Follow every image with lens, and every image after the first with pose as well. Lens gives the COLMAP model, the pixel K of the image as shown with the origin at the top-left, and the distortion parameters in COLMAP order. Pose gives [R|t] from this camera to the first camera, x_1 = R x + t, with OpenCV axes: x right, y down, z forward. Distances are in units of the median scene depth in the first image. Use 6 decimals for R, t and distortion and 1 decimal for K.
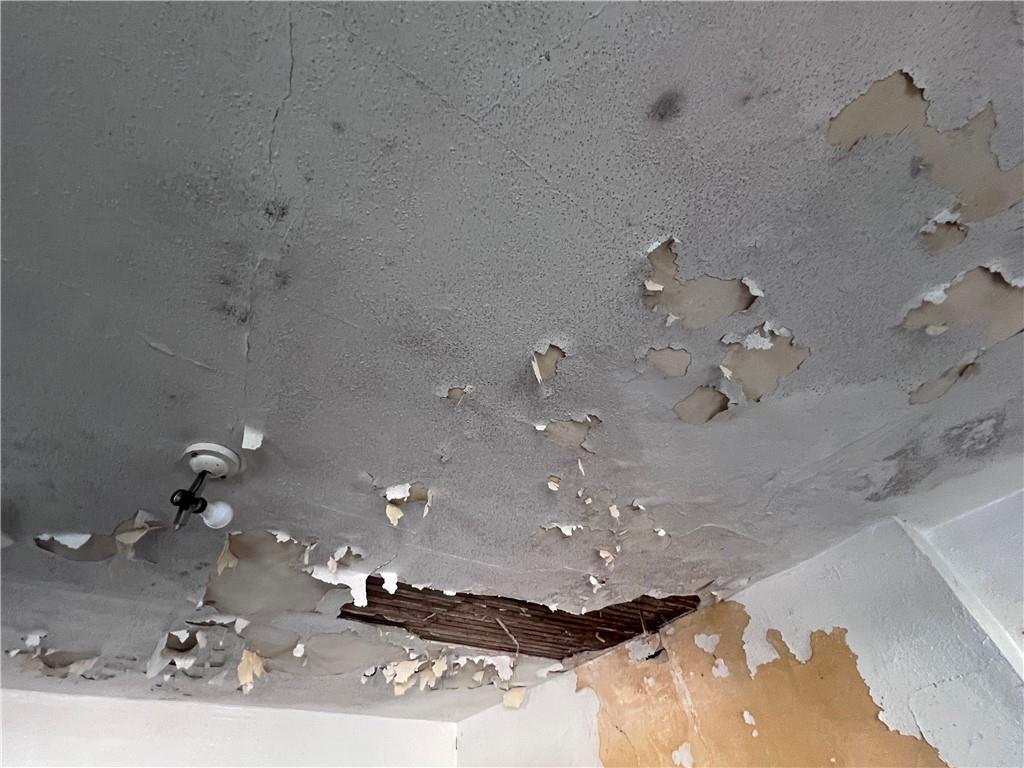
lens RADIAL K [[482.5, 0, 508.9], [0, 482.5, 387.1], [0, 0, 1]] dist [-0.002286, 0.001507]
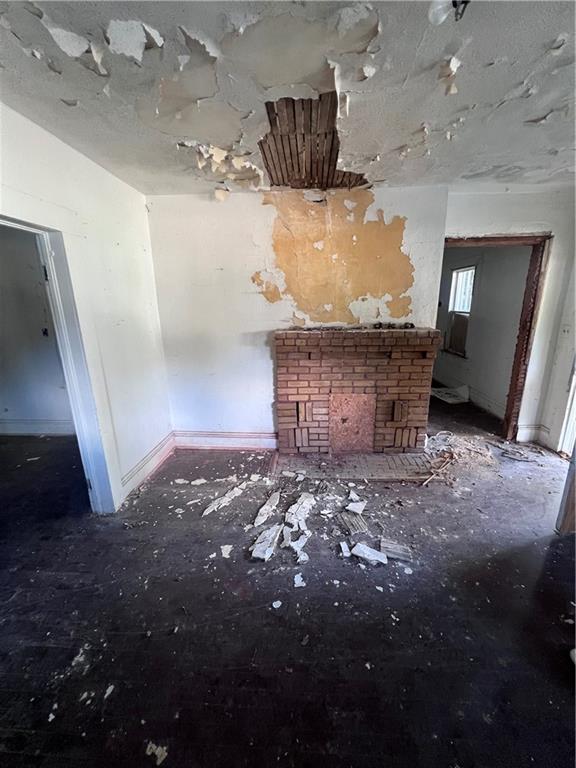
lens RADIAL K [[308.3, 0, 287.7], [0, 308.3, 381.4], [0, 0, 1]] dist [-0.001455, 0.000483]
pose [[0.654418, -0.110135, 0.748069, -0.992110], [-0.580262, 0.561174, 0.590238, 0.354427], [-0.484802, -0.820338, 0.303335, 0.069550]]
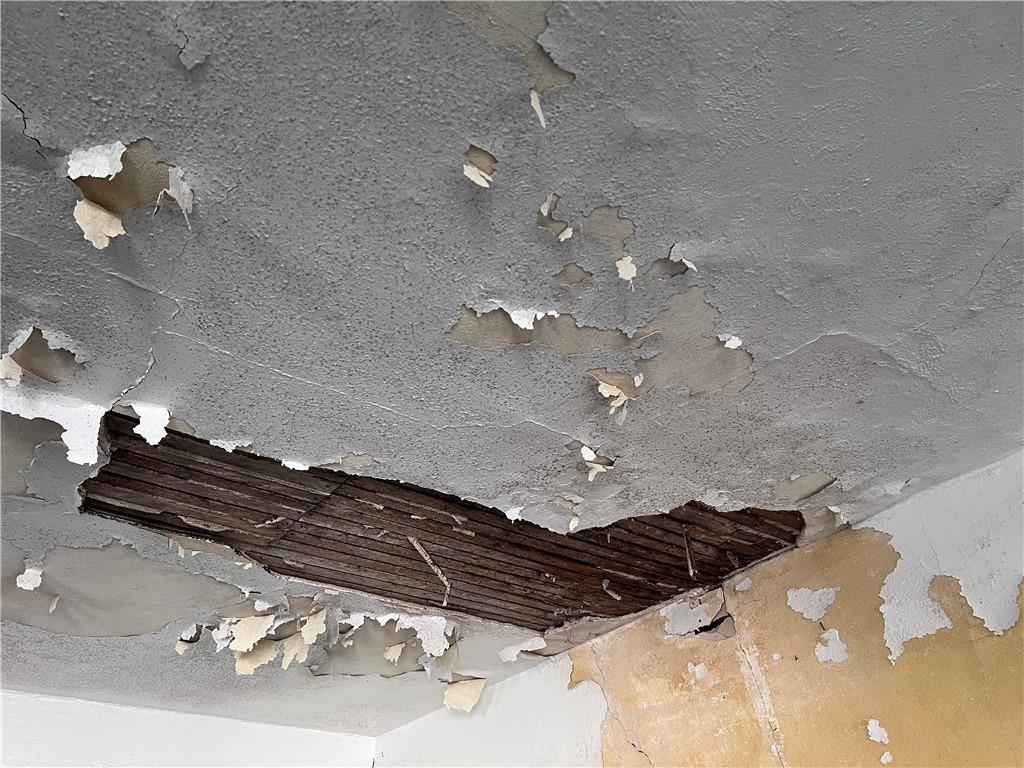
lens RADIAL K [[772.7, 0, 513.0], [0, 772.7, 394.9], [0, 0, 1]] dist [0.040334, -0.038651]
pose [[0.999204, 0.037753, -0.012884, 0.097301], [-0.035145, 0.985938, 0.163375, 0.197322], [0.018871, -0.162792, 0.986480, 0.211294]]
